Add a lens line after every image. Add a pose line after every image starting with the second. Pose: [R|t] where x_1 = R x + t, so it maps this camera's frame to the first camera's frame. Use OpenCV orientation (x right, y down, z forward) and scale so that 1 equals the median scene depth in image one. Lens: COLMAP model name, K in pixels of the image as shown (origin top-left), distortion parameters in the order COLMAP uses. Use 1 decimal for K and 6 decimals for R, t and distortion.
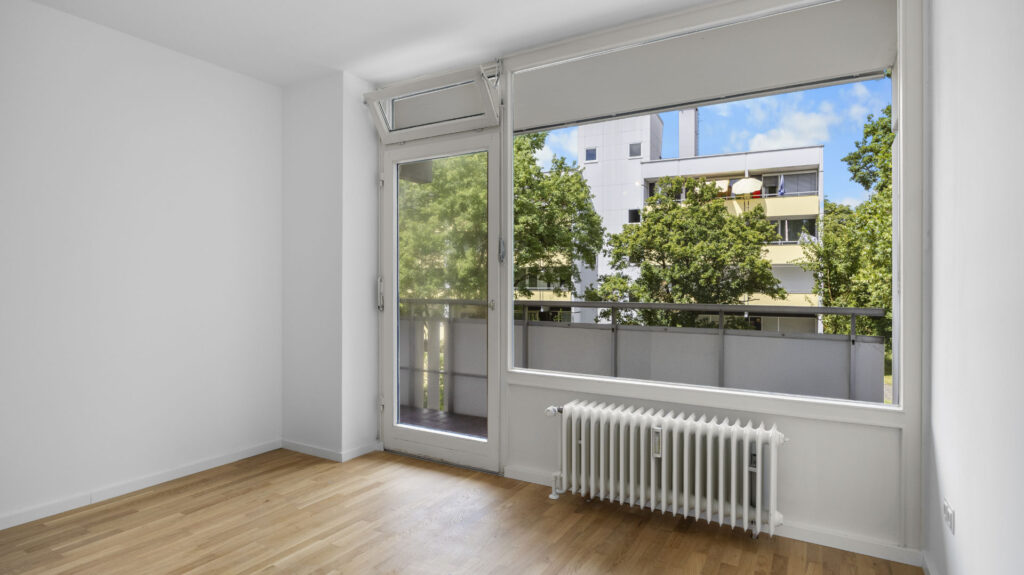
lens RADIAL K [[540.0, 0, 505.6], [0, 540.0, 276.7], [0, 0, 1]] dist [-0.003549, -0.000917]
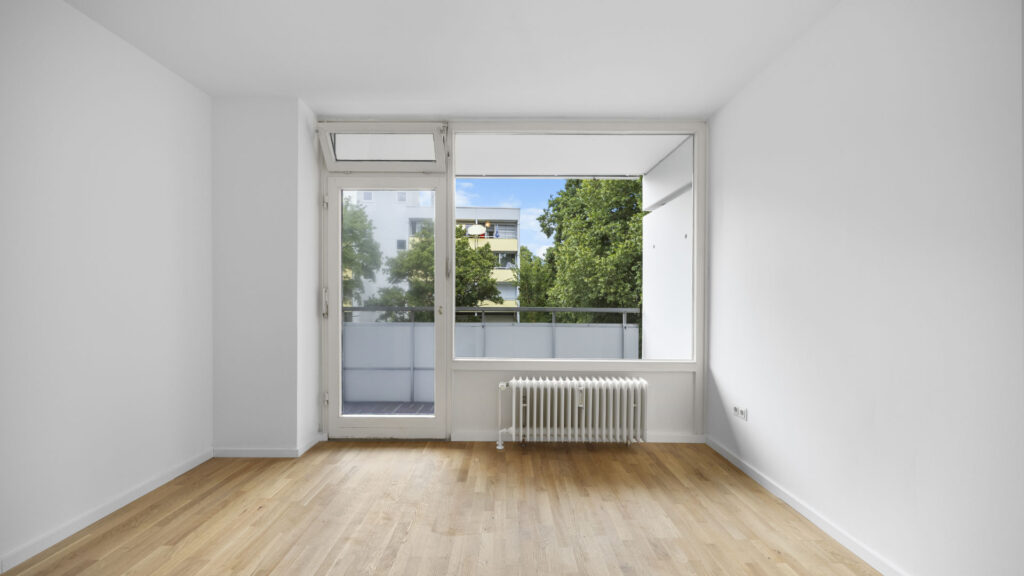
lens RADIAL K [[388.5, 0, 507.9], [0, 388.5, 291.9], [0, 0, 1]] dist [0.000550, 0.000090]
pose [[0.861755, 0.004421, 0.507305, -0.318638], [-0.008241, 0.999952, 0.005285, 0.001250], [-0.507257, -0.008735, 0.861751, 0.103917]]
